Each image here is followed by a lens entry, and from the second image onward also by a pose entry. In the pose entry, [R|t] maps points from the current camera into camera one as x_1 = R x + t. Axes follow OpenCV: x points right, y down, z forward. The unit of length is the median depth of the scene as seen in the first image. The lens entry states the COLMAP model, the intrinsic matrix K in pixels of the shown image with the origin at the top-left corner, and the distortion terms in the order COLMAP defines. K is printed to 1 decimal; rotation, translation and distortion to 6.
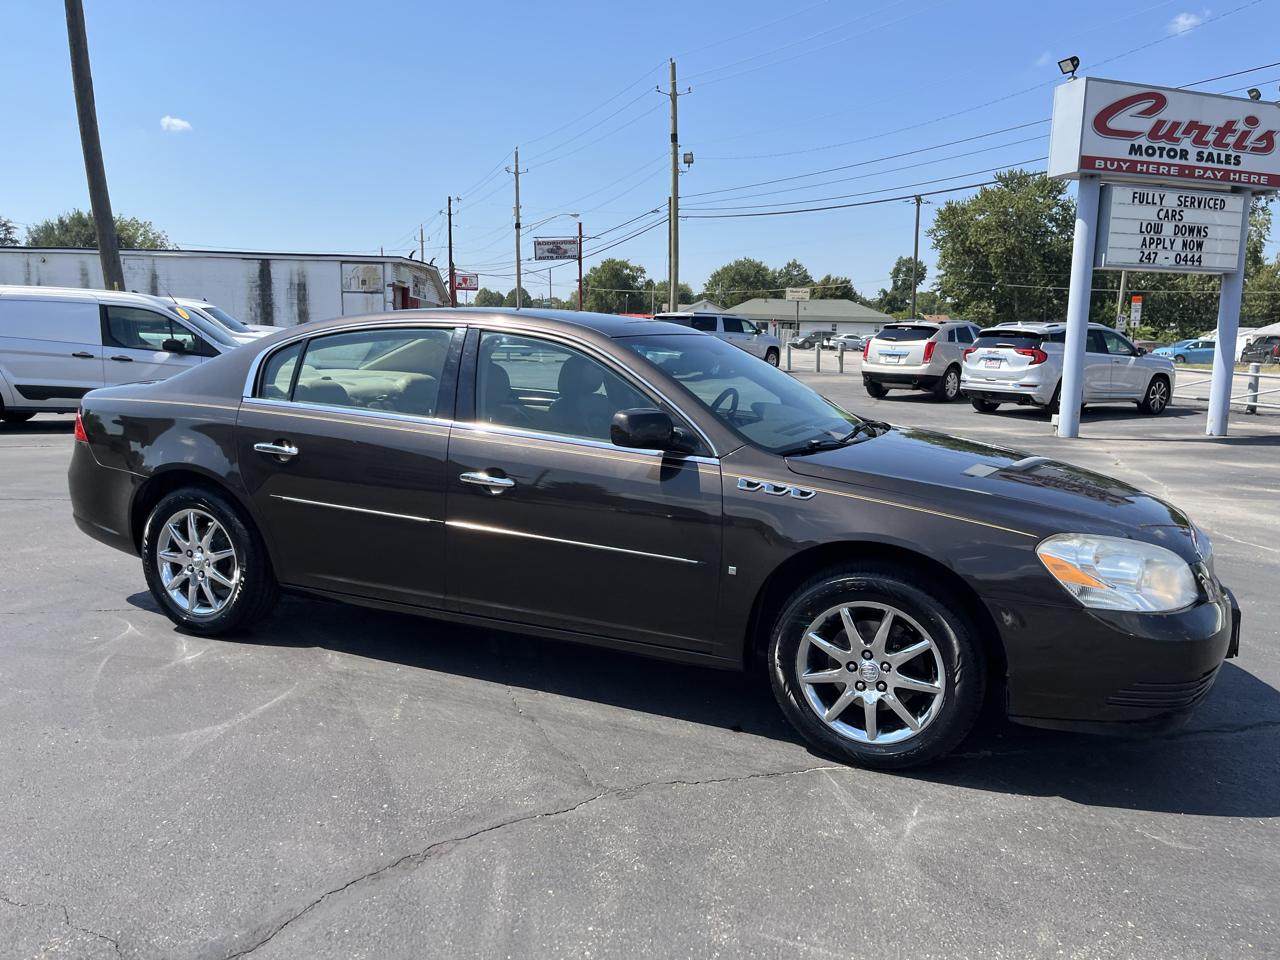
lens RADIAL K [[985.2, 0, 657.8], [0, 985.2, 482.6], [0, 0, 1]] dist [0.061538, -0.101201]
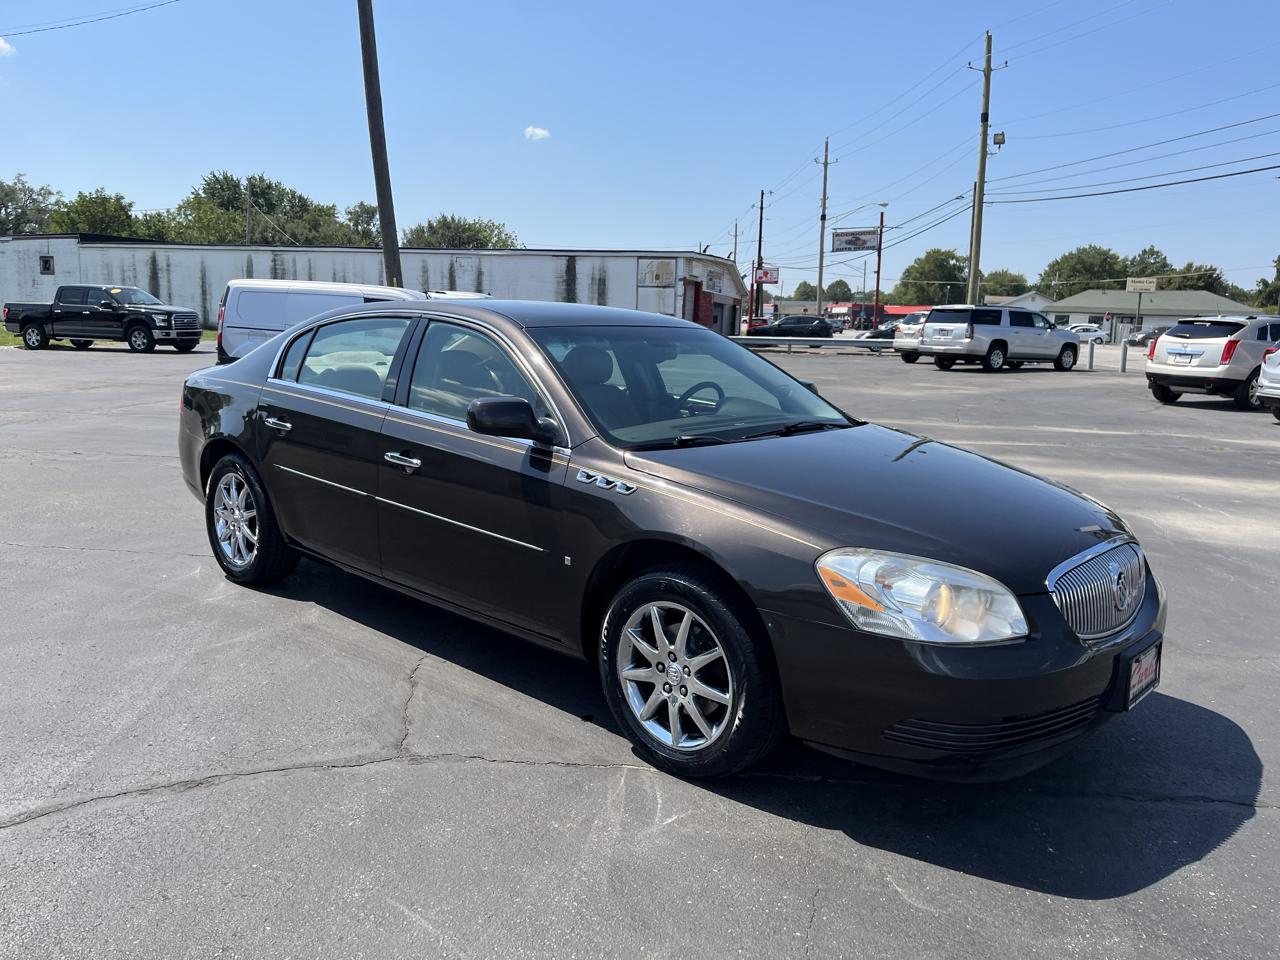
lens RADIAL K [[989.3, 0, 645.1], [0, 989.3, 502.7], [0, 0, 1]] dist [0.022542, -0.010106]
pose [[0.944651, 0.066029, -0.321365, 0.090421], [-0.057694, 0.997706, 0.035402, -0.002020], [0.322966, -0.014902, 0.946293, 0.012717]]
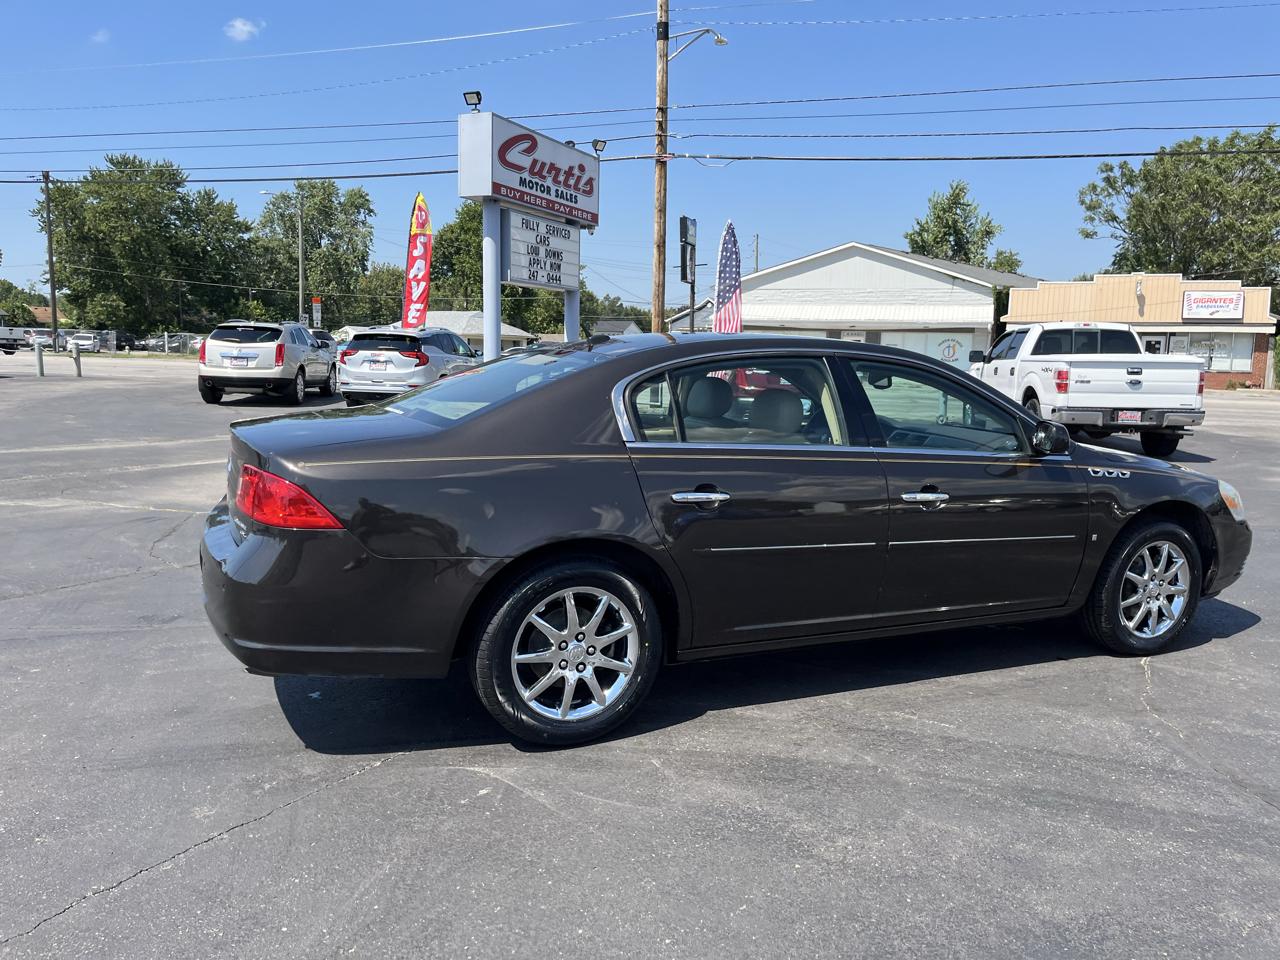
lens RADIAL K [[975.0, 0, 666.0], [0, 975.0, 478.0], [0, 0, 1]] dist [0.060733, -0.077409]
pose [[0.643703, -0.106155, 0.757877, -0.250434], [0.104928, 0.993222, 0.049998, -0.022896], [-0.758048, 0.047339, 0.650479, 0.108376]]
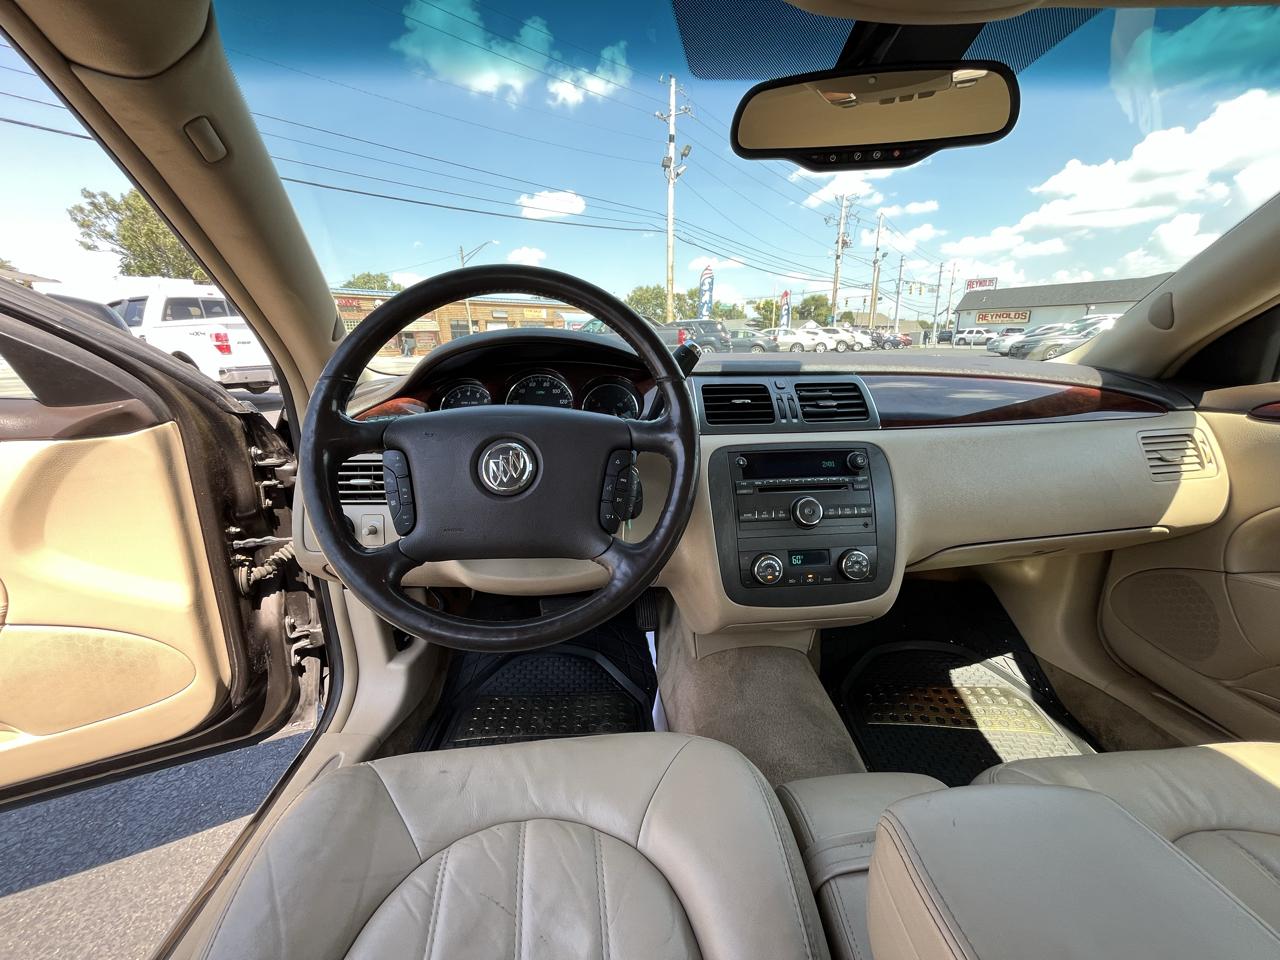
lens RADIAL K [[512.9, 0, 640.0], [0, 512.9, 480.0], [0, 0, 1]] dist [-0.004667, -0.000042]
pose [[-0.478209, -0.246944, 0.842814, -0.013000], [0.134589, 0.927714, 0.348185, -0.023015], [-0.867872, 0.279938, -0.410405, 0.276401]]
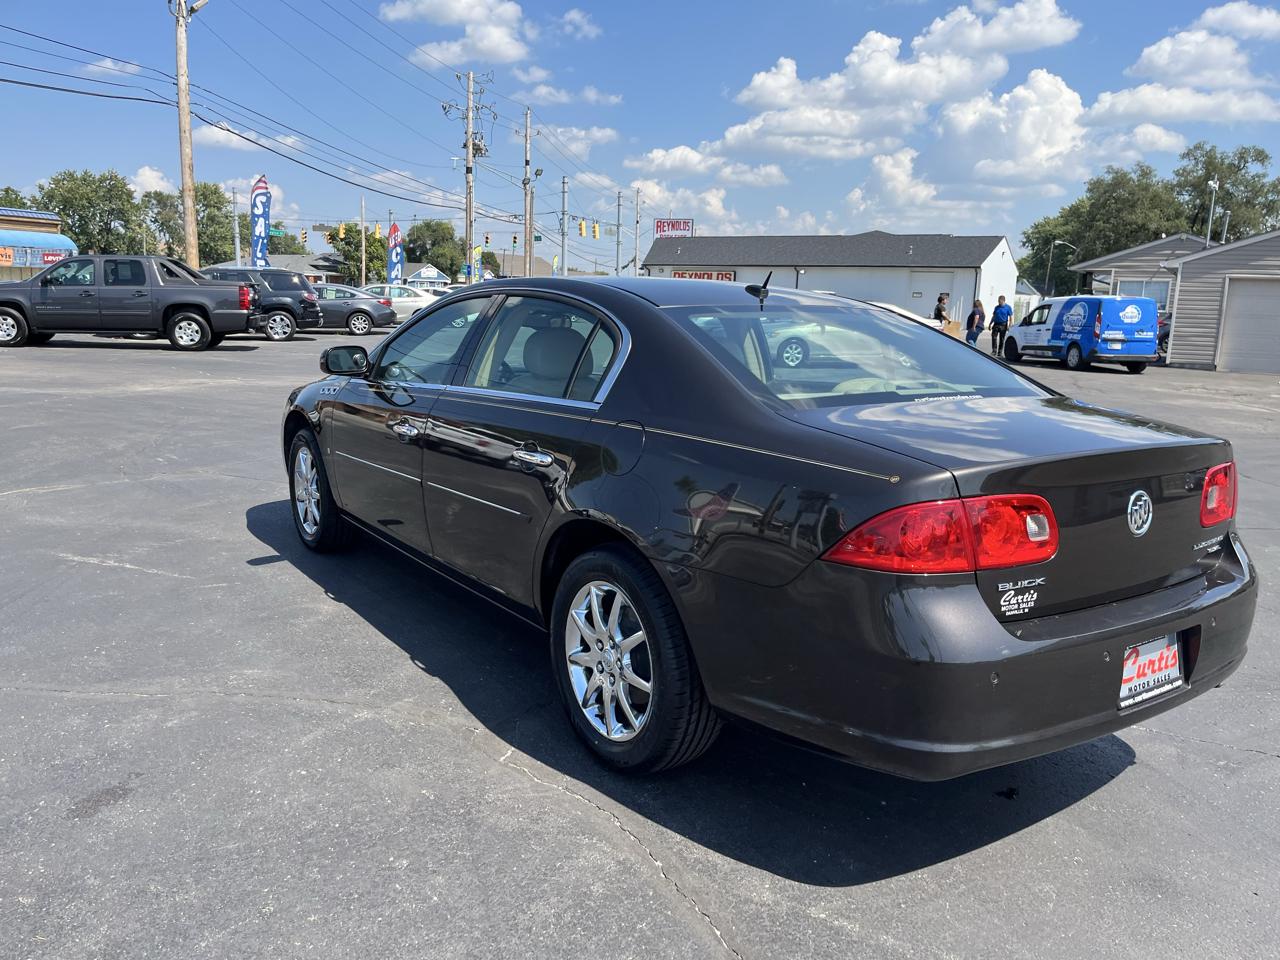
lens RADIAL K [[972.6, 0, 640.0], [0, 972.6, 480.0], [0, 0, 1]] dist [0.019689, 0.000719]
pose [[-0.851500, -0.142111, 0.504730, -0.158525], [0.031430, 0.947010, 0.319662, -0.075508], [-0.523411, 0.288055, -0.801913, 0.468540]]
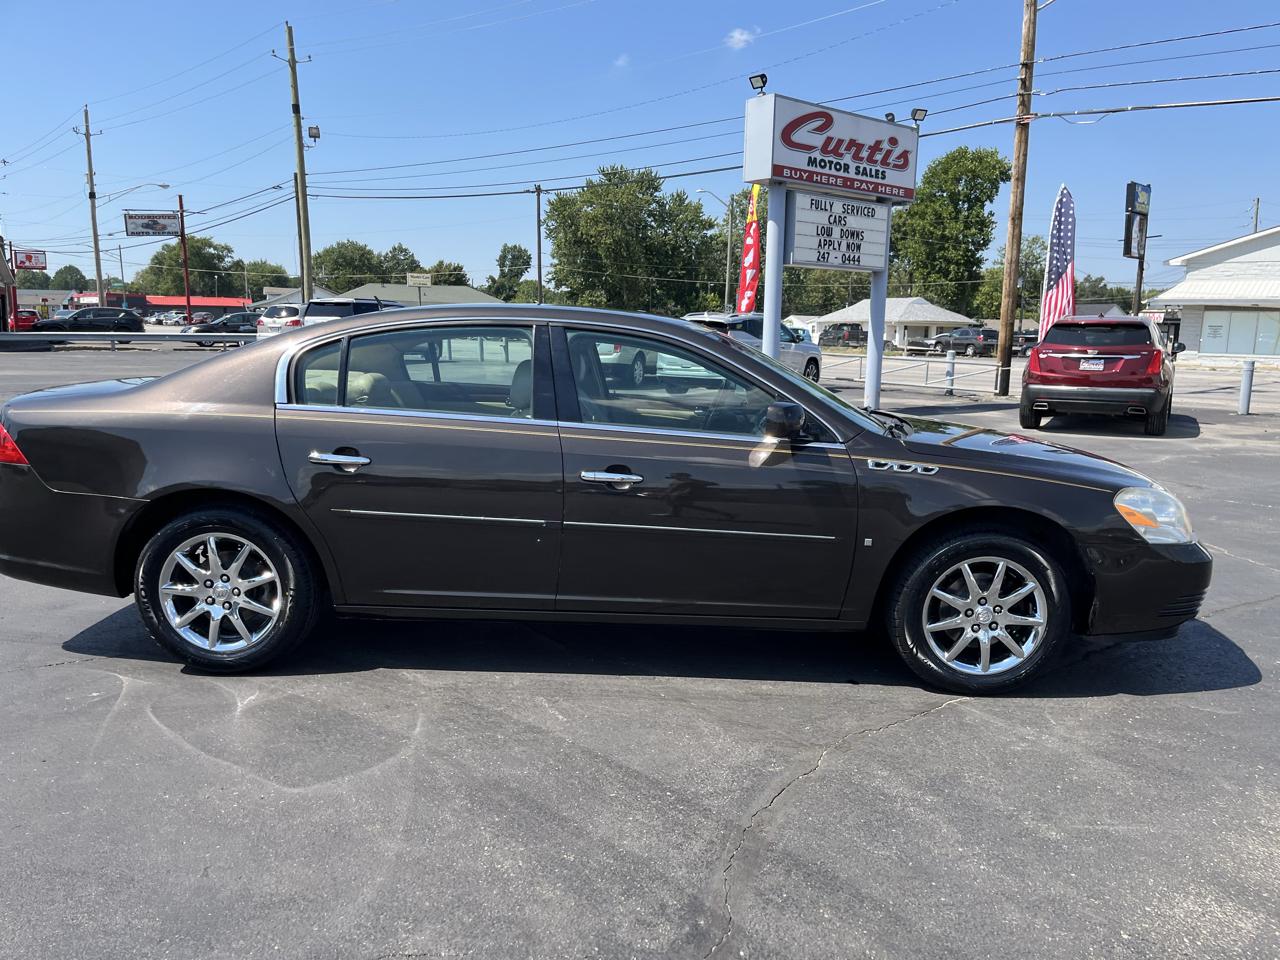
lens RADIAL K [[983.2, 0, 666.6], [0, 983.2, 494.5], [0, 0, 1]] dist [0.029162, -0.004182]
pose [[0.919764, -0.069654, 0.386240, -0.108943], [0.059614, 0.997501, 0.037929, -0.004164], [-0.387917, -0.011861, 0.921618, 0.009393]]
